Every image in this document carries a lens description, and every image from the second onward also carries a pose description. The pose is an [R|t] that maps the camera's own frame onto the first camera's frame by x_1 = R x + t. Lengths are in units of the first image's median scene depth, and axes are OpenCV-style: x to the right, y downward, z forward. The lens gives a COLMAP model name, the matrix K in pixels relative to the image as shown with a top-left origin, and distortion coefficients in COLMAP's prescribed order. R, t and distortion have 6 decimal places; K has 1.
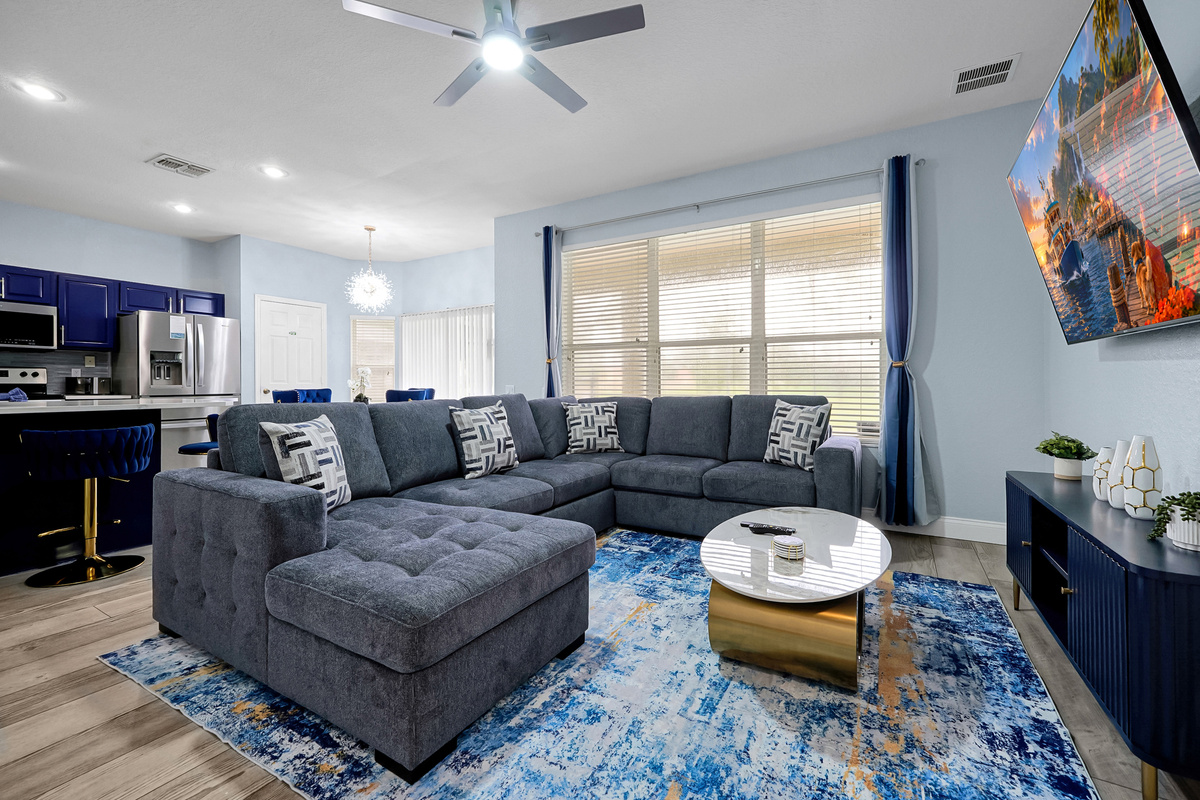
lens RADIAL K [[500.9, 0, 600.3], [0, 500.9, 377.2], [0, 0, 1]] dist [-0.000620, 0.000311]
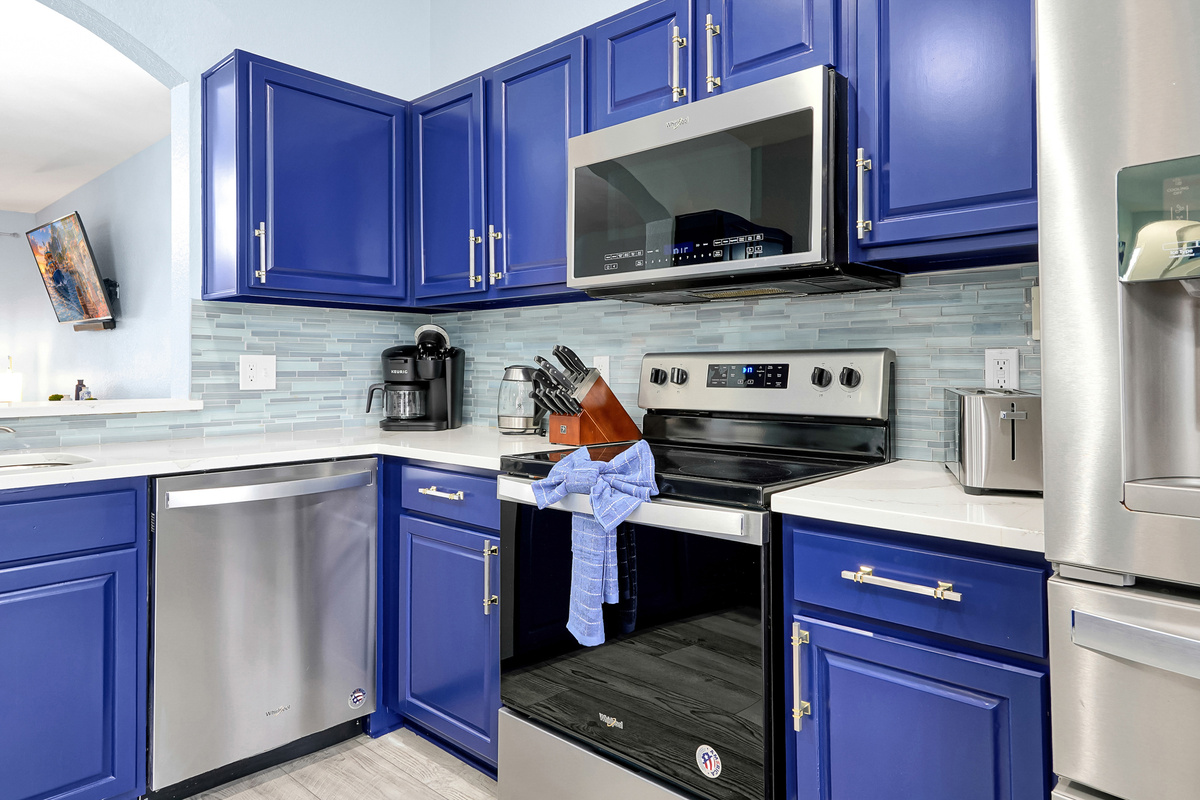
lens RADIAL K [[751.2, 0, 601.2], [0, 751.2, 372.2], [0, 0, 1]] dist [0.025313, -0.000636]
pose [[-0.212786, 0.004778, -0.977087, -0.711391], [0.014420, 0.999894, 0.001749, -0.010301], [0.976992, -0.013717, -0.212833, 0.926819]]
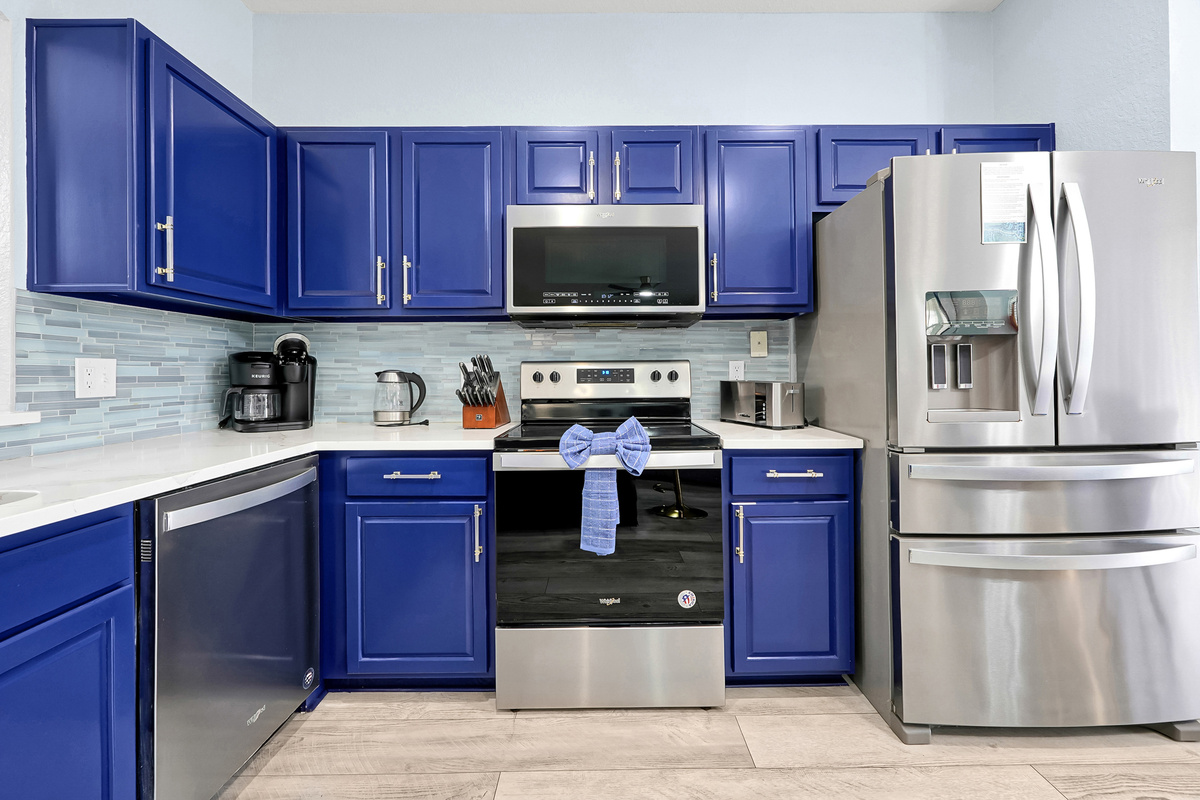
lens RADIAL K [[500.9, 0, 600.3], [0, 500.9, 377.2], [0, 0, 1]] dist [-0.000620, 0.000311]
pose [[0.507689, 0.004052, -0.861531, -0.748351], [0.018326, 0.999712, 0.015501, -0.012220], [0.861345, -0.023659, 0.507469, 0.691753]]
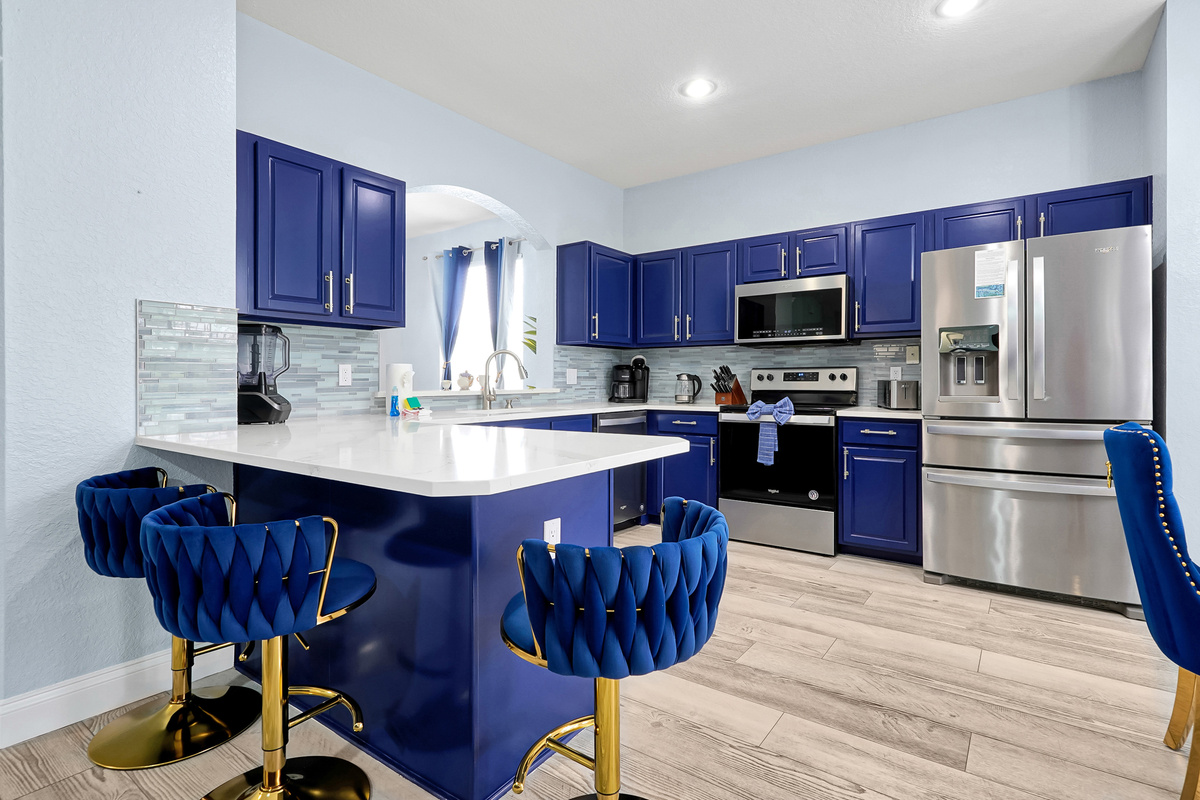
lens RADIAL K [[582.2, 0, 600.0], [0, 582.2, 400.0], [0, 0, 1]] dist [-0.001638, 0.000156]
pose [[-0.101804, 0.033014, -0.994256, -0.268077], [0.015261, 0.999383, 0.031622, -0.004050], [0.994687, -0.011954, -0.102245, 0.717187]]
